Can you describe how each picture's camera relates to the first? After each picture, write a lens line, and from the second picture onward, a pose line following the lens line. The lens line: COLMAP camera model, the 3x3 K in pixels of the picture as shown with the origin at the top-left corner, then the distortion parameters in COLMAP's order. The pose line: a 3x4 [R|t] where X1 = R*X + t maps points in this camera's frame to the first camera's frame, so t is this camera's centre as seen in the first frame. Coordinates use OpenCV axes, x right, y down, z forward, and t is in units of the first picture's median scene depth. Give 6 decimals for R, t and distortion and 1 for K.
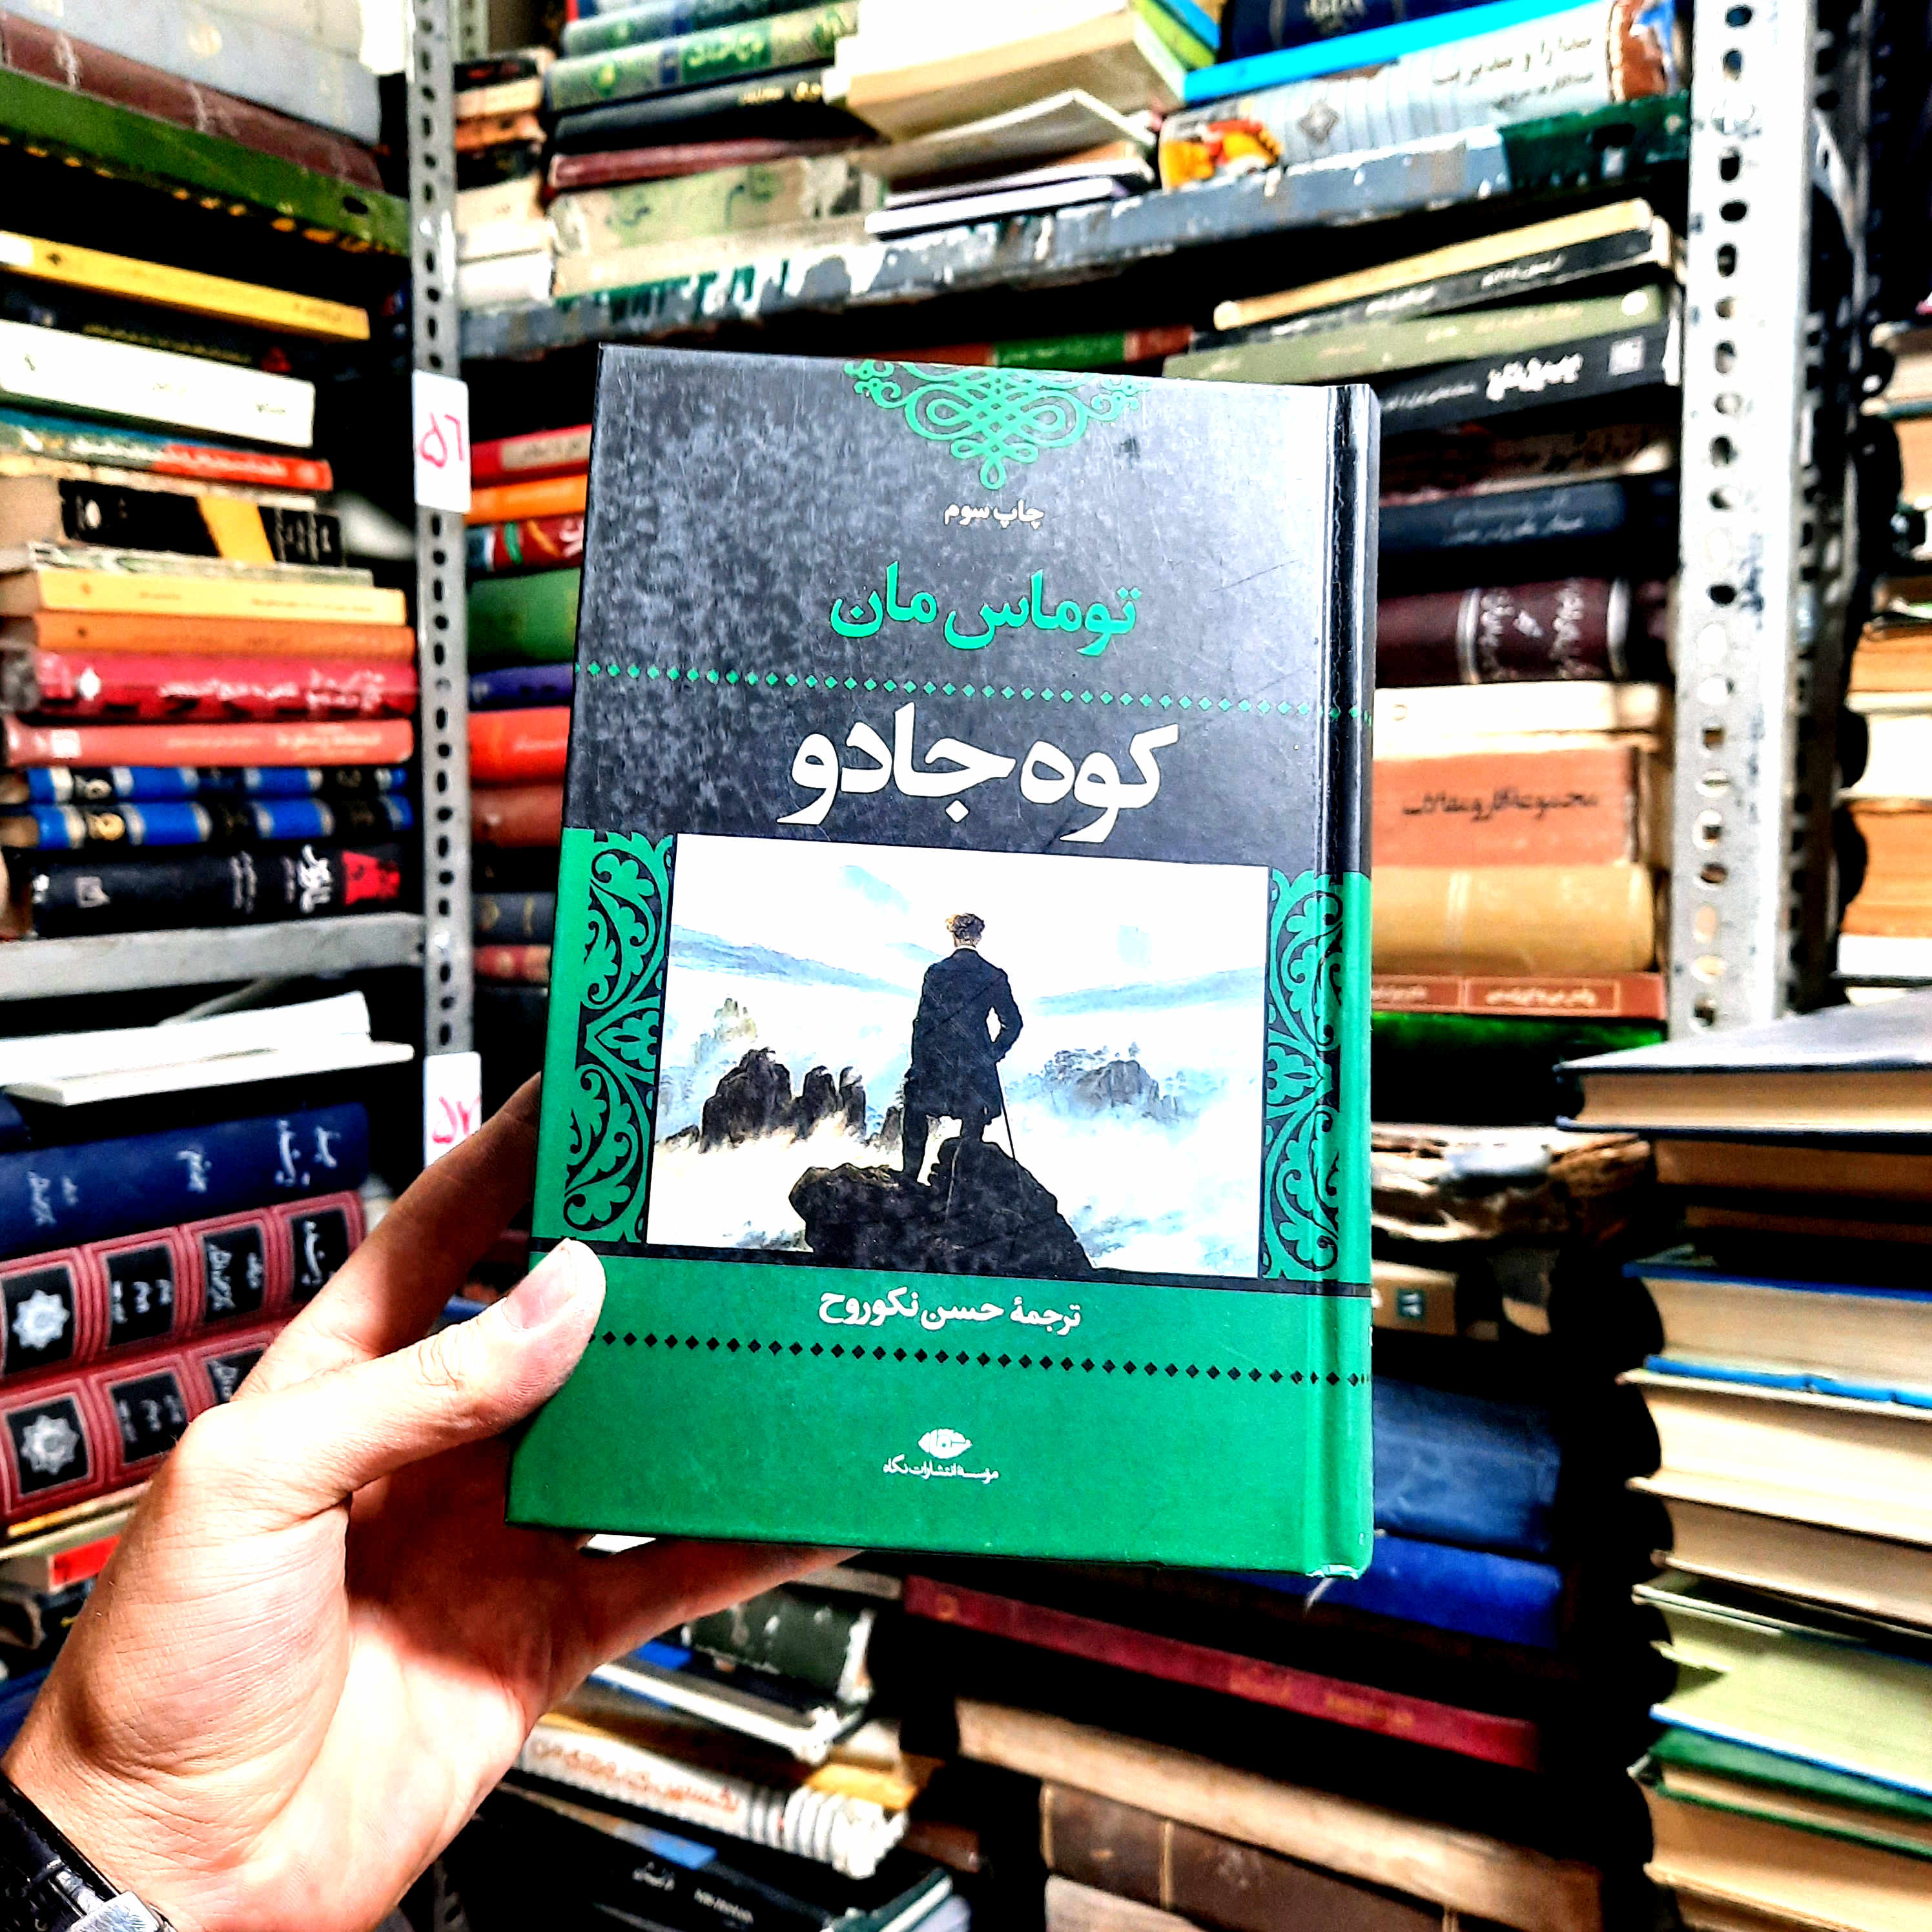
lens RADIAL K [[1907.7, 0, 933.6], [0, 1907.7, 960.5], [0, 0, 1]] dist [0.023142, -0.038172]
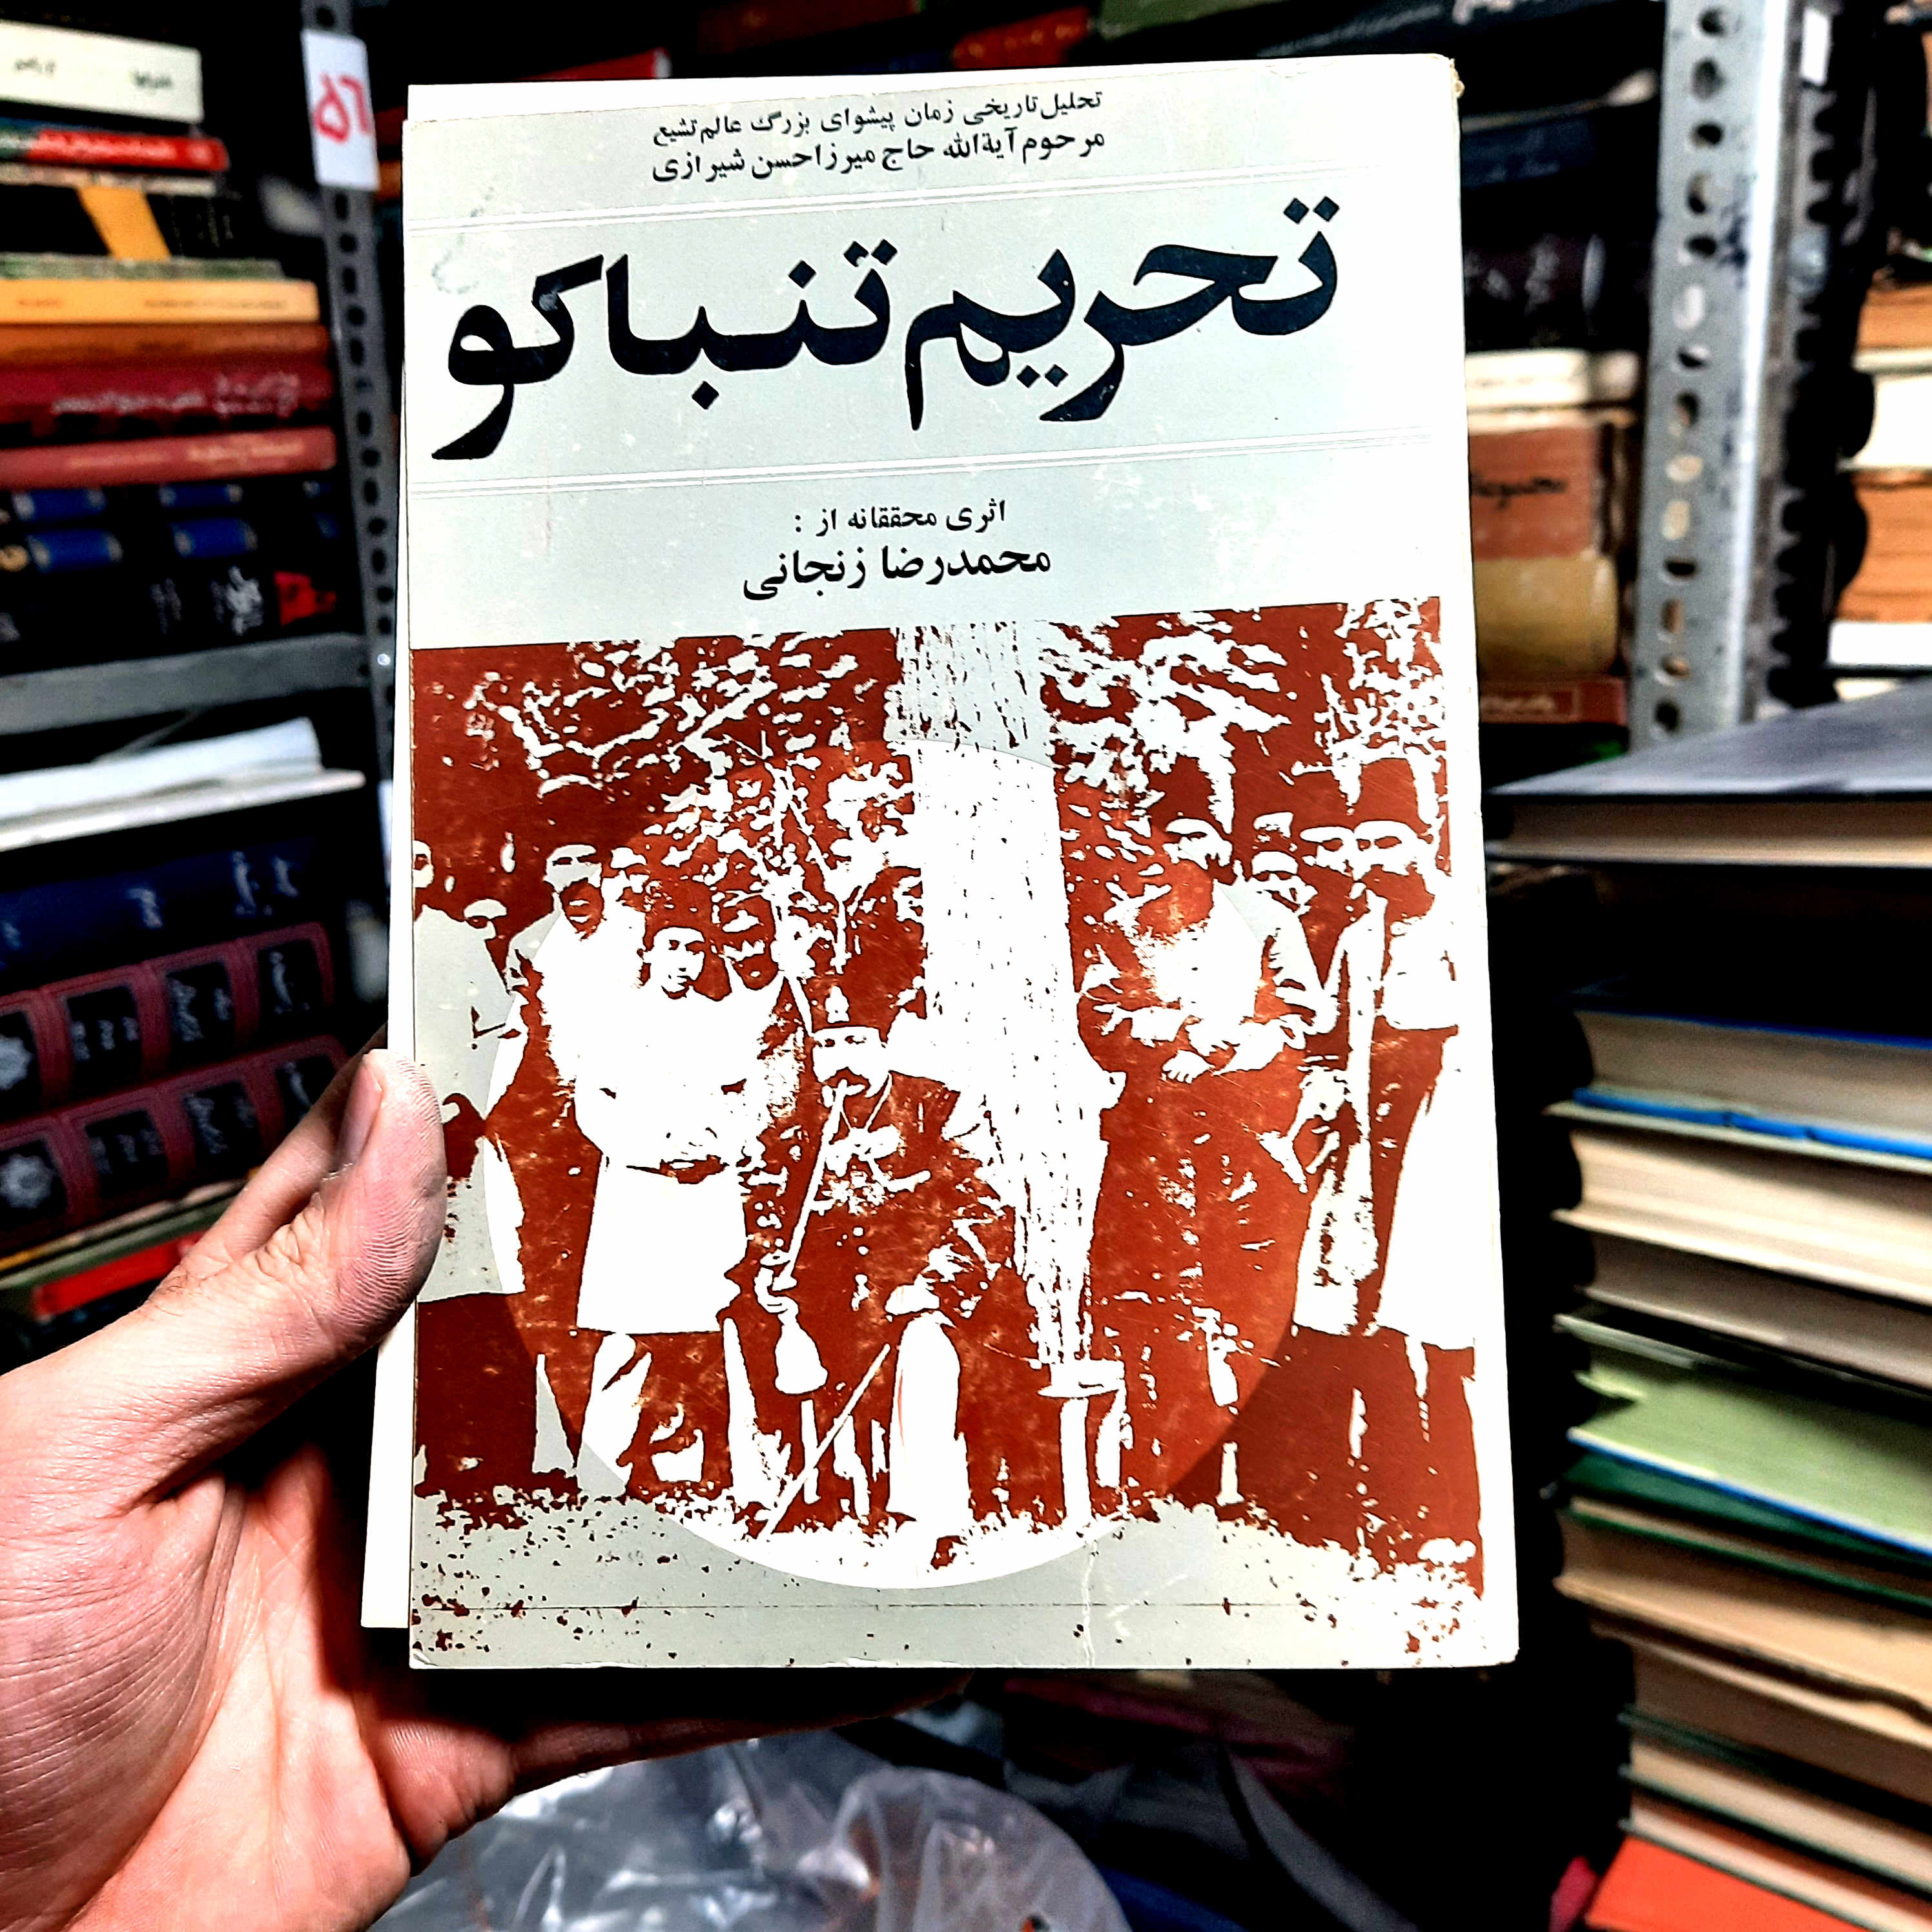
lens RADIAL K [[1913.3, 0, 947.8], [0, 1913.3, 976.5], [0, 0, 1]] dist [0.005436, -0.022935]
pose [[0.999104, -0.024308, -0.034654, 0.060946], [0.030129, 0.983420, 0.178823, -0.019812], [0.029733, -0.179707, 0.983271, 0.035522]]
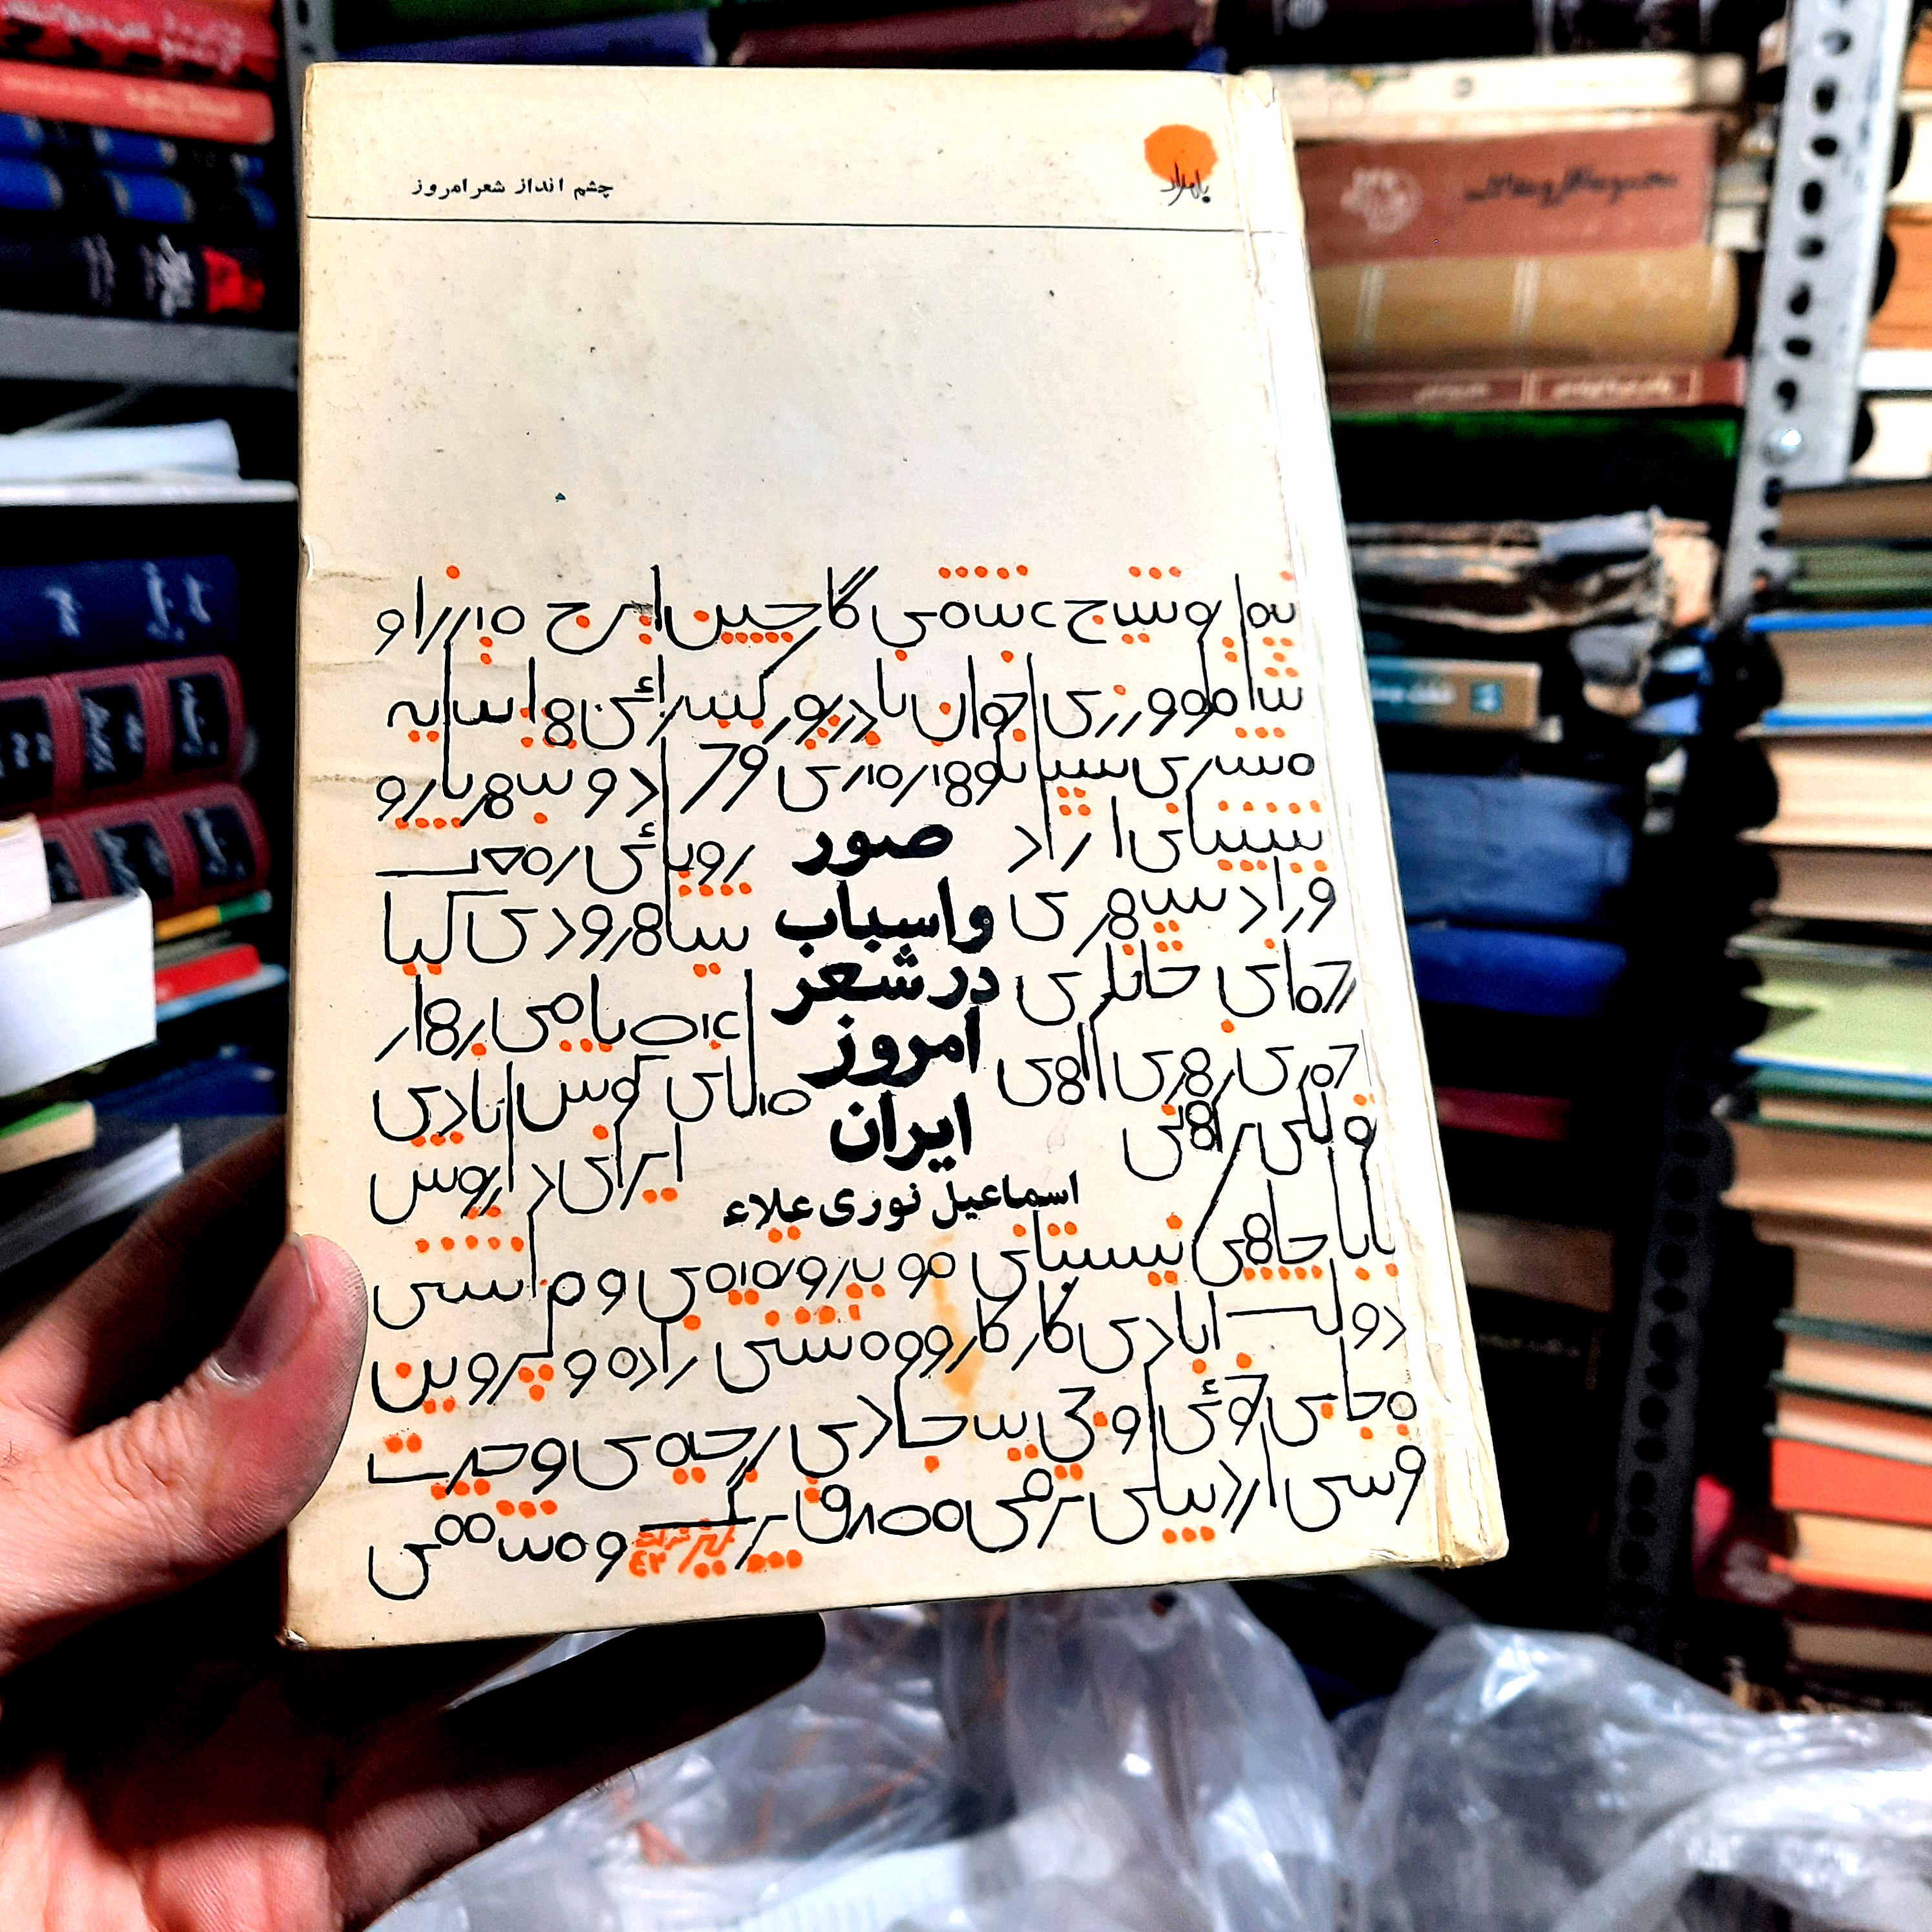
lens RADIAL K [[1922.9, 0, 927.7], [0, 1922.9, 973.8], [0, 0, 1]] dist [0.008247, -0.020632]
pose [[0.984516, -0.021054, 0.174028, -0.157756], [-0.013335, 0.980889, 0.194110, 0.098850], [-0.174789, -0.193425, 0.965420, 0.047326]]
